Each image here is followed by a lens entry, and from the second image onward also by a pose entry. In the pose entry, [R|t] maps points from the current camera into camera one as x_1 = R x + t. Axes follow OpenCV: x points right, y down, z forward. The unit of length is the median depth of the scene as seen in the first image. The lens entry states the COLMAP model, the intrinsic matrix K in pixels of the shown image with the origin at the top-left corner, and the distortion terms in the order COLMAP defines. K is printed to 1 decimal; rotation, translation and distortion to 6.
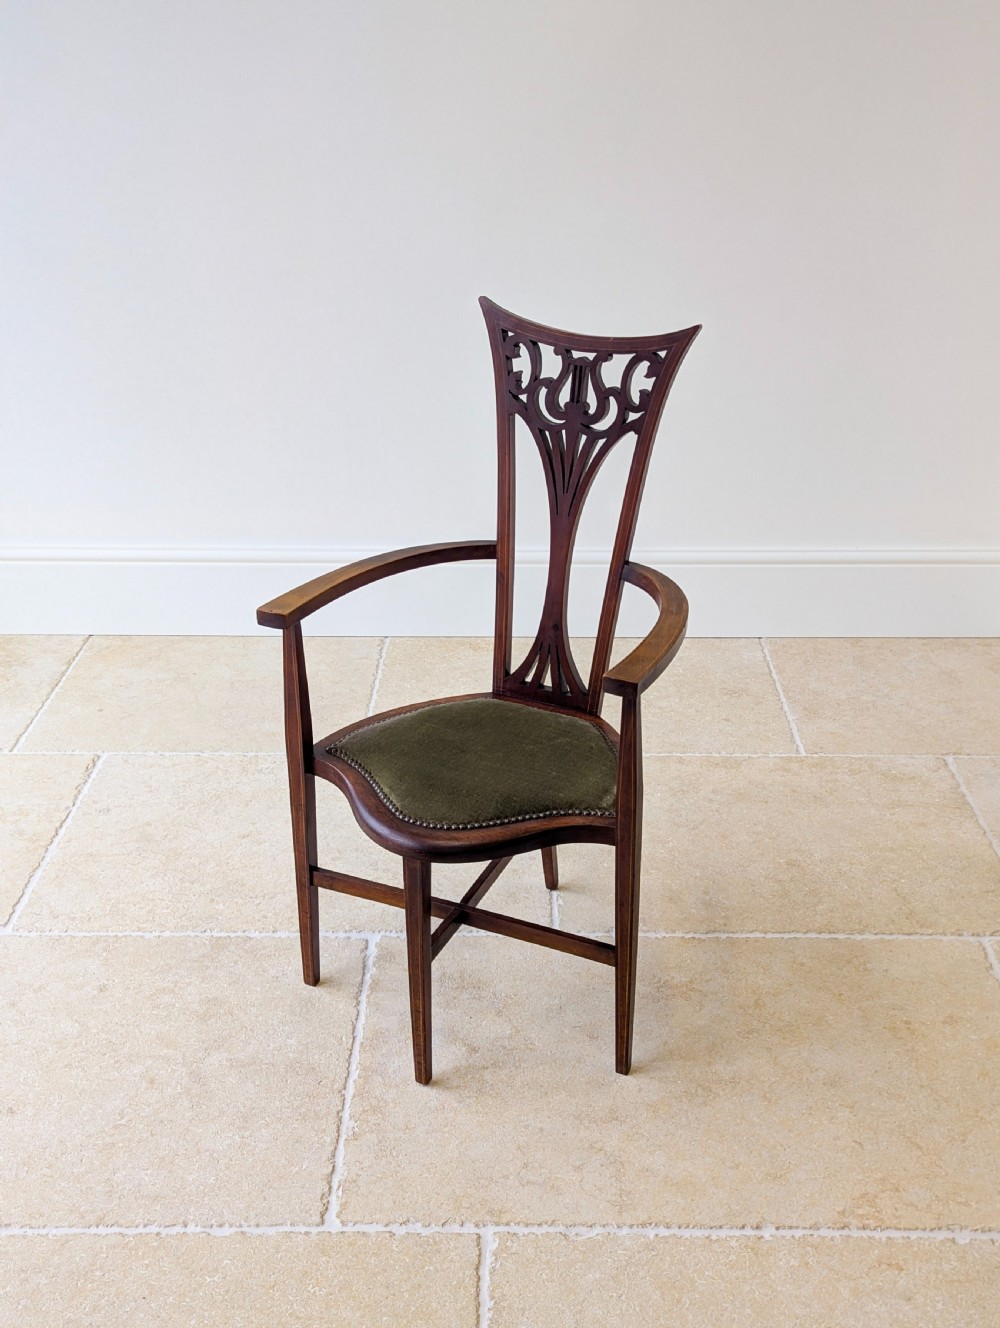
lens RADIAL K [[1424.7, 0, 513.9], [0, 1424.7, 644.5], [0, 0, 1]] dist [0.040151, 0.000000]
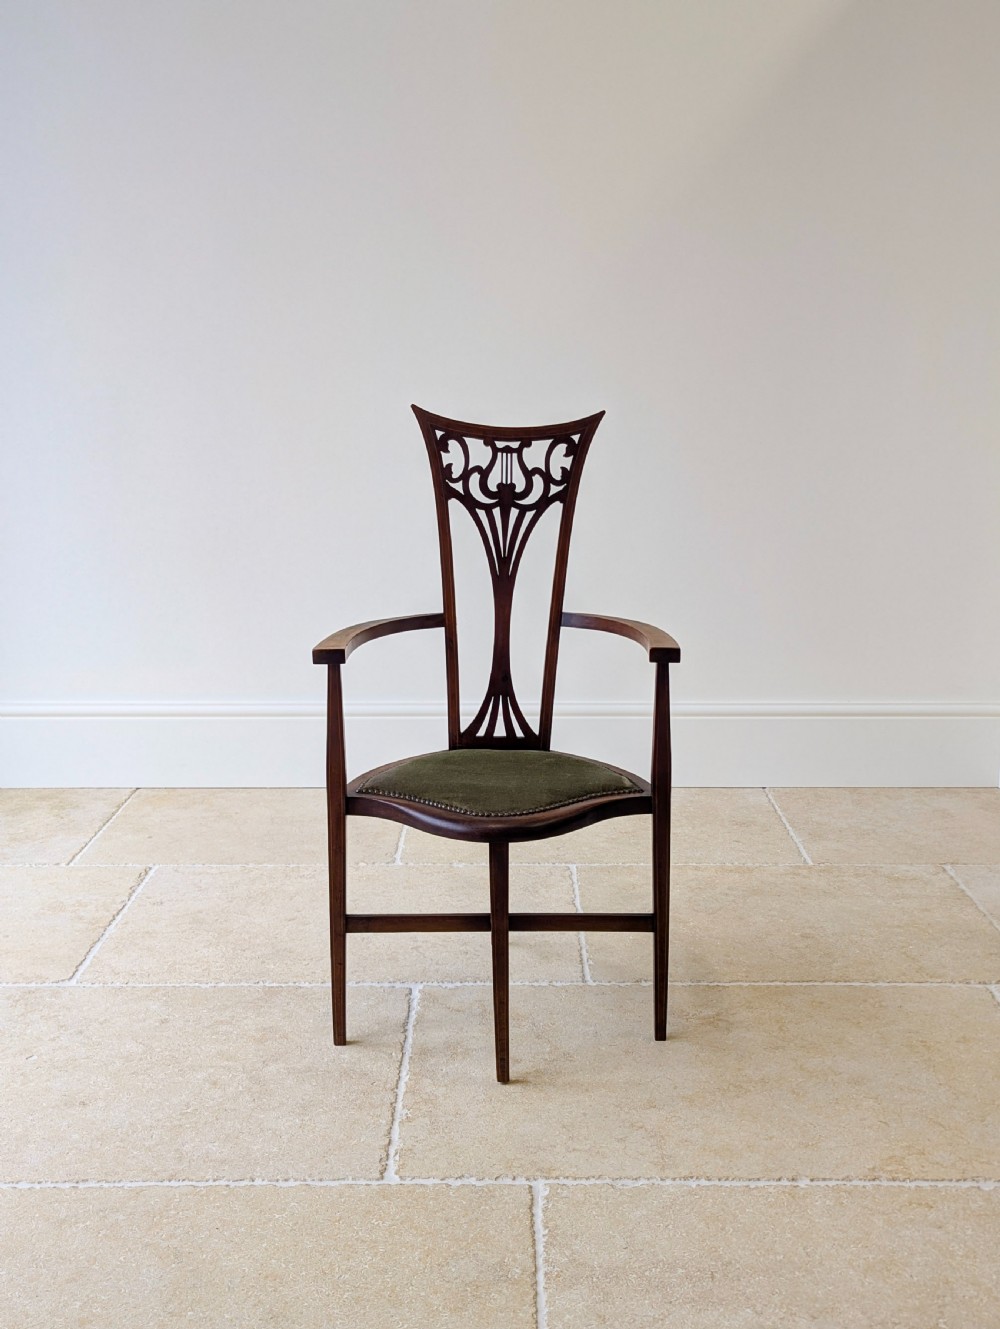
lens RADIAL K [[1425.8, 0, 509.7], [0, 1425.8, 646.1], [0, 0, 1]] dist [0.040151, 0.000000]
pose [[0.999985, -0.001399, 0.005340, -0.037738], [0.002634, 0.971096, -0.238676, 0.233555], [-0.004852, 0.238687, 0.971084, -0.102830]]
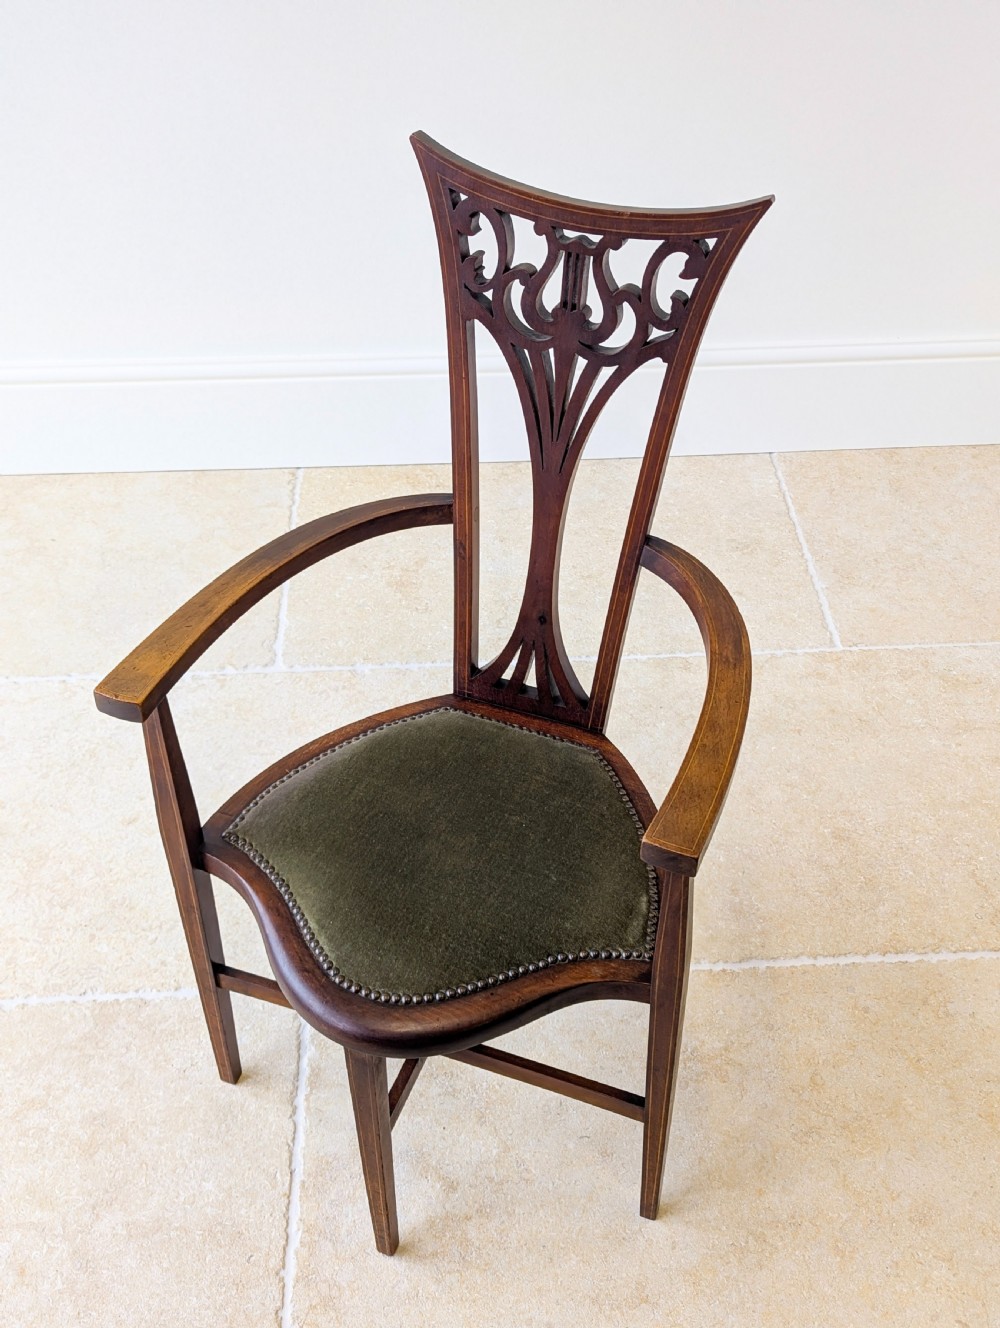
lens RADIAL K [[1424.7, 0, 523.8], [0, 1424.7, 639.1], [0, 0, 1]] dist [0.040151, 0.000000]
pose [[0.997863, -0.041906, 0.050129, -0.015490], [0.026747, 0.961995, 0.271753, -0.198552], [-0.059612, -0.269832, 0.961060, 0.337765]]
